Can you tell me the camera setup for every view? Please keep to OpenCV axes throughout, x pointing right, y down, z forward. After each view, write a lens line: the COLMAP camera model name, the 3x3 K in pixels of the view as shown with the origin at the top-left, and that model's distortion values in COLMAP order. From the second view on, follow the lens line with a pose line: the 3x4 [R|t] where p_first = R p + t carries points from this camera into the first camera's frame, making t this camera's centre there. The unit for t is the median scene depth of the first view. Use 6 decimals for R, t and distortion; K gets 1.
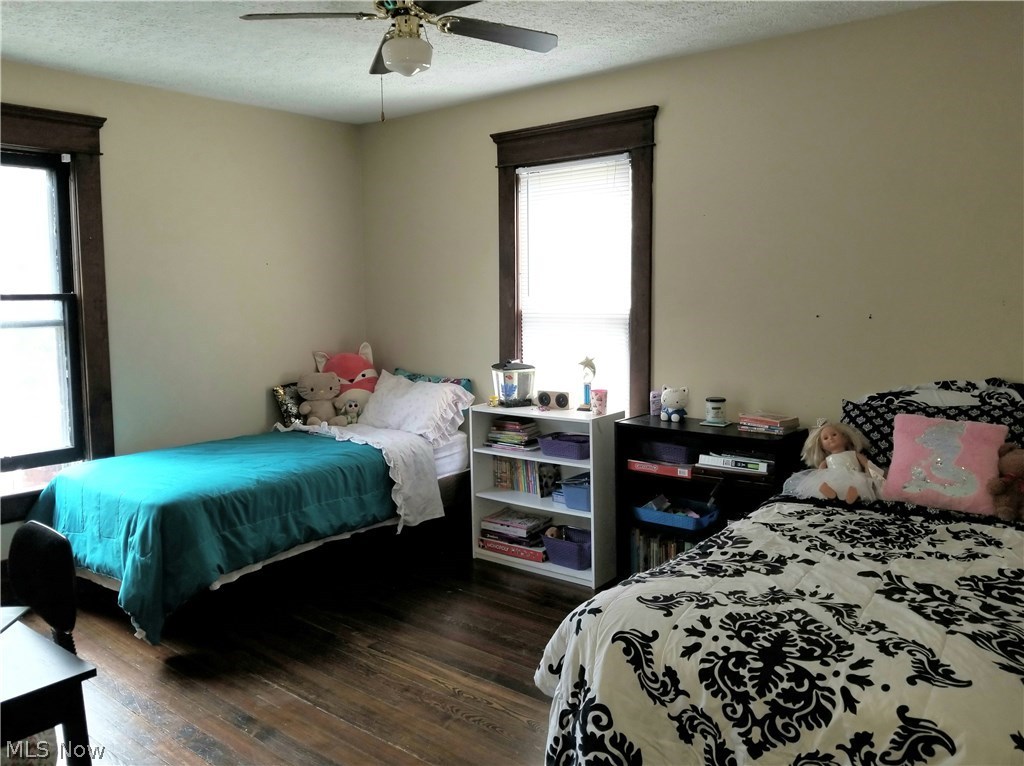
lens RADIAL K [[826.4, 0, 510.9], [0, 826.4, 381.7], [0, 0, 1]] dist [-0.007734, -0.000567]
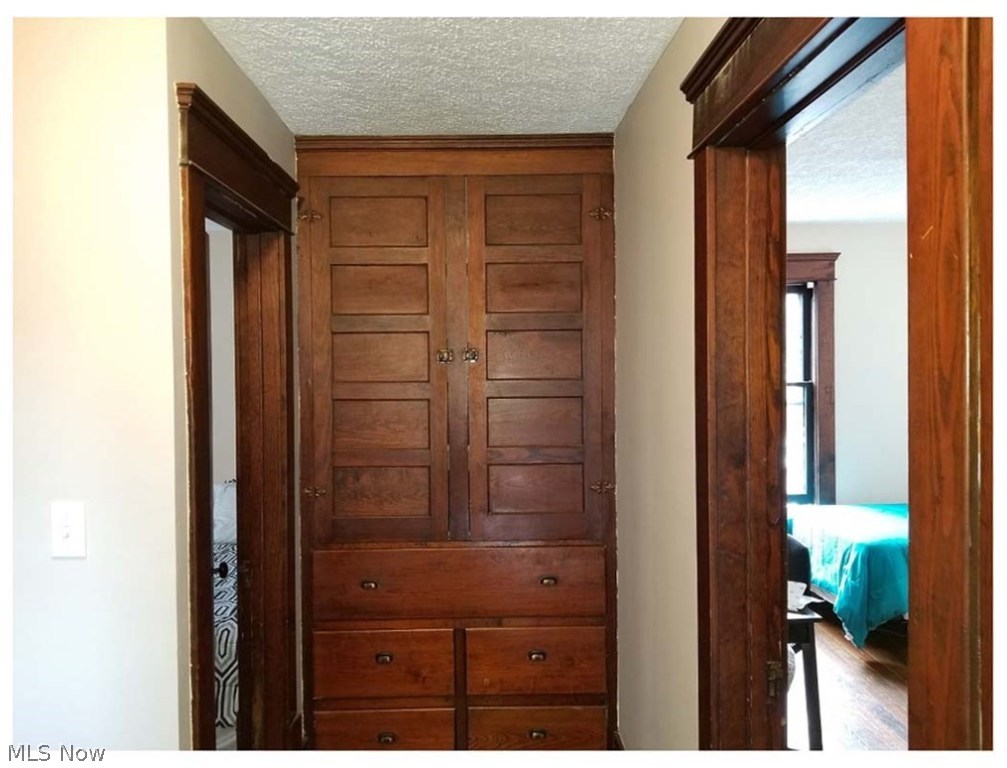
lens RADIAL K [[792.7, 0, 501.3], [0, 792.7, 381.6], [0, 0, 1]] dist [0.012436, -0.006215]
pose [[0.660135, 0.009441, -0.751087, 0.152289], [-0.059979, 0.997391, -0.040179, -0.028550], [0.748748, 0.071573, 0.658979, -0.321805]]
